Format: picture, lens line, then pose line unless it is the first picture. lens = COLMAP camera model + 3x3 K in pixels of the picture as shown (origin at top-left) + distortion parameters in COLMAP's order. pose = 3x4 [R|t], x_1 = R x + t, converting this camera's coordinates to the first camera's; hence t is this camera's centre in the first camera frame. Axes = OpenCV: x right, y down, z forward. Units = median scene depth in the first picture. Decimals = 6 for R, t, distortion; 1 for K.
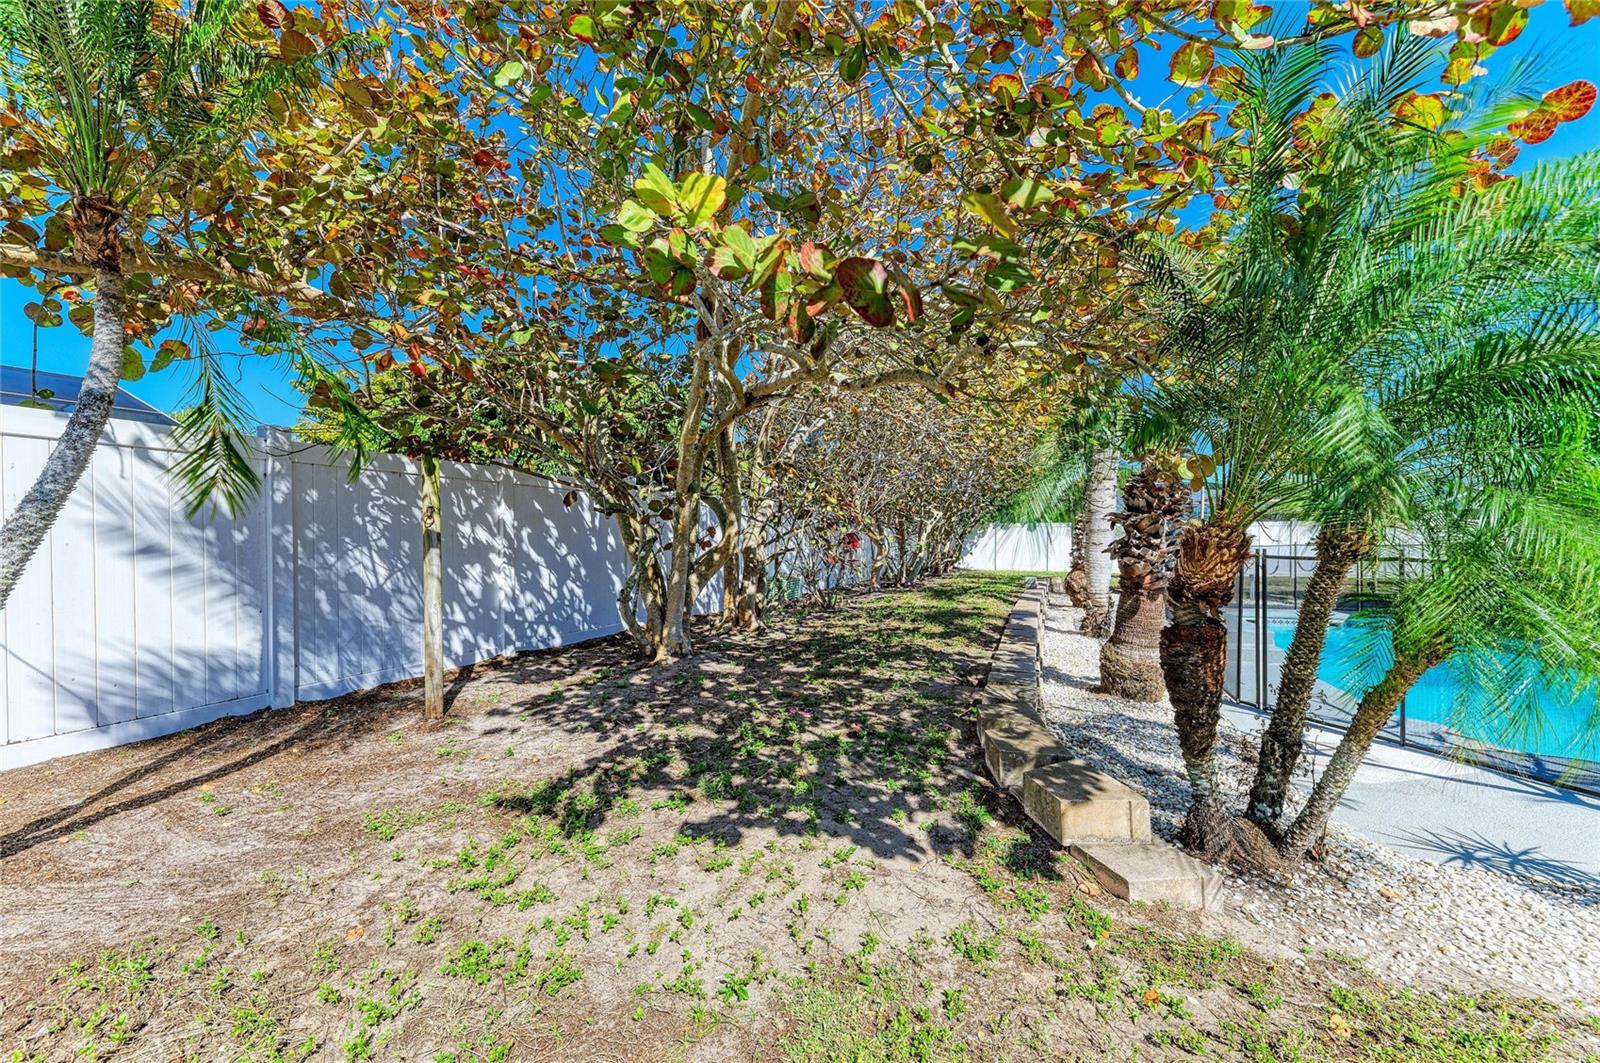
lens RADIAL K [[627.2, 0, 806.6], [0, 627.2, 542.3], [0, 0, 1]] dist [0.015122, -0.000727]
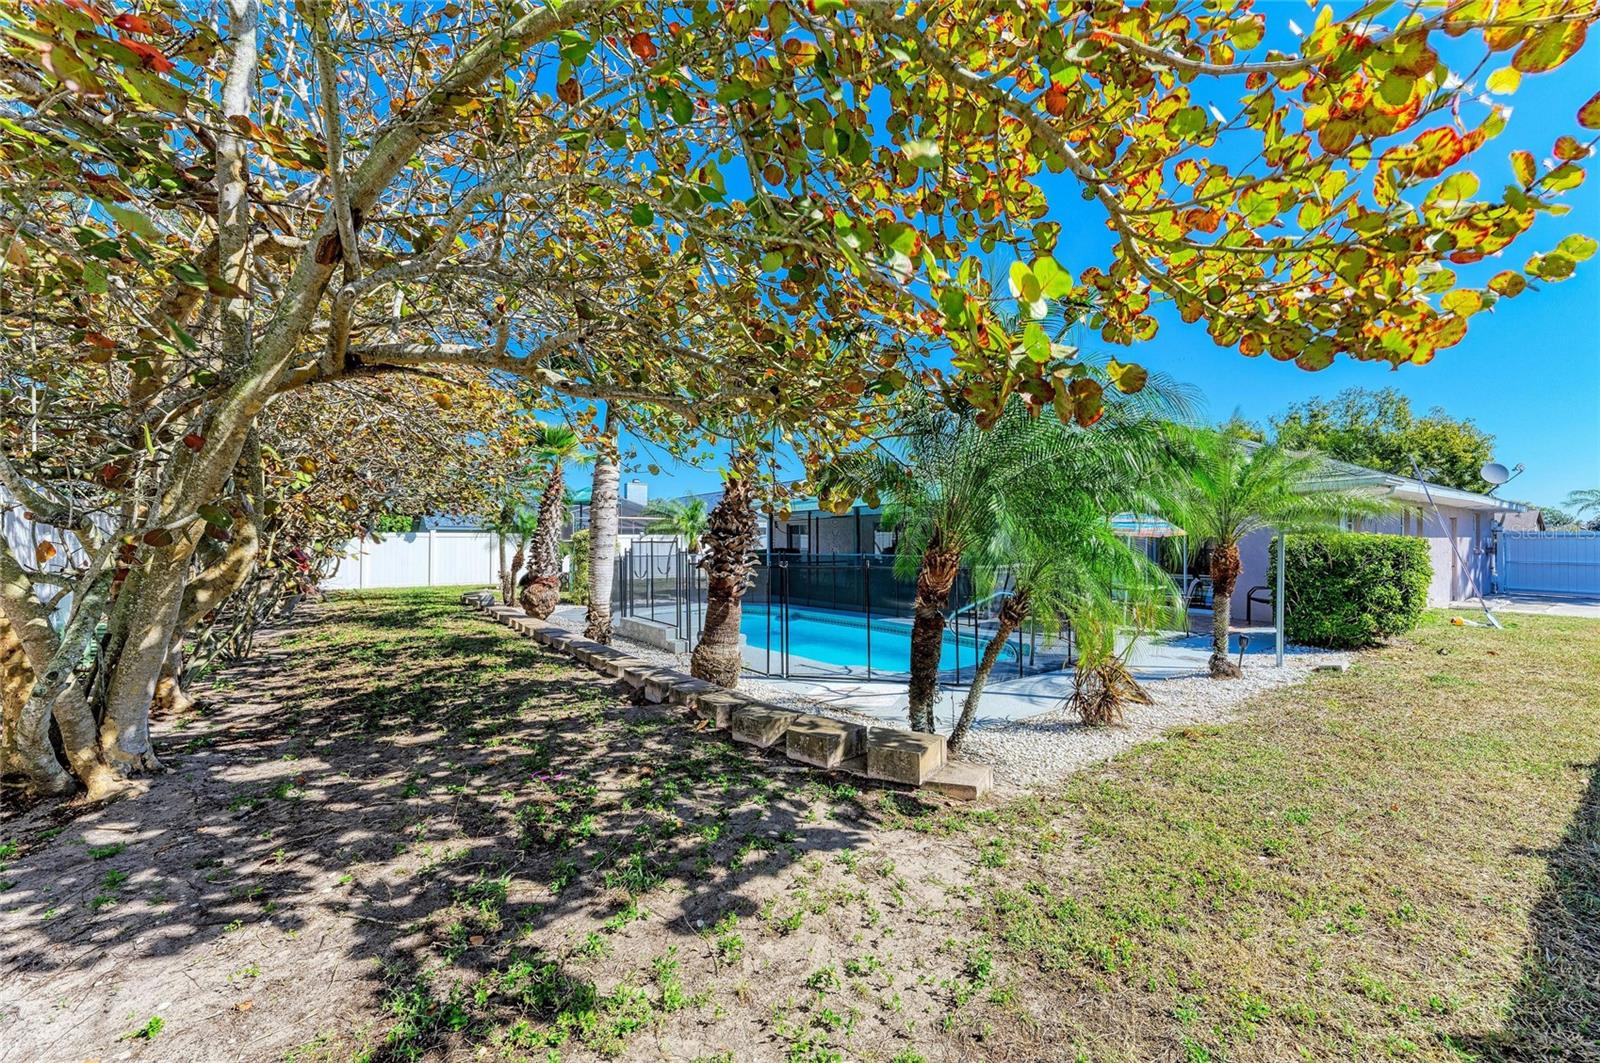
lens RADIAL K [[627.2, 0, 806.6], [0, 627.2, 542.3], [0, 0, 1]] dist [0.015122, -0.000727]
pose [[0.543512, 0.001429, 0.839400, -0.573102], [0.009273, 0.999927, -0.007707, -0.030298], [-0.839350, 0.011973, 0.543459, 0.291332]]
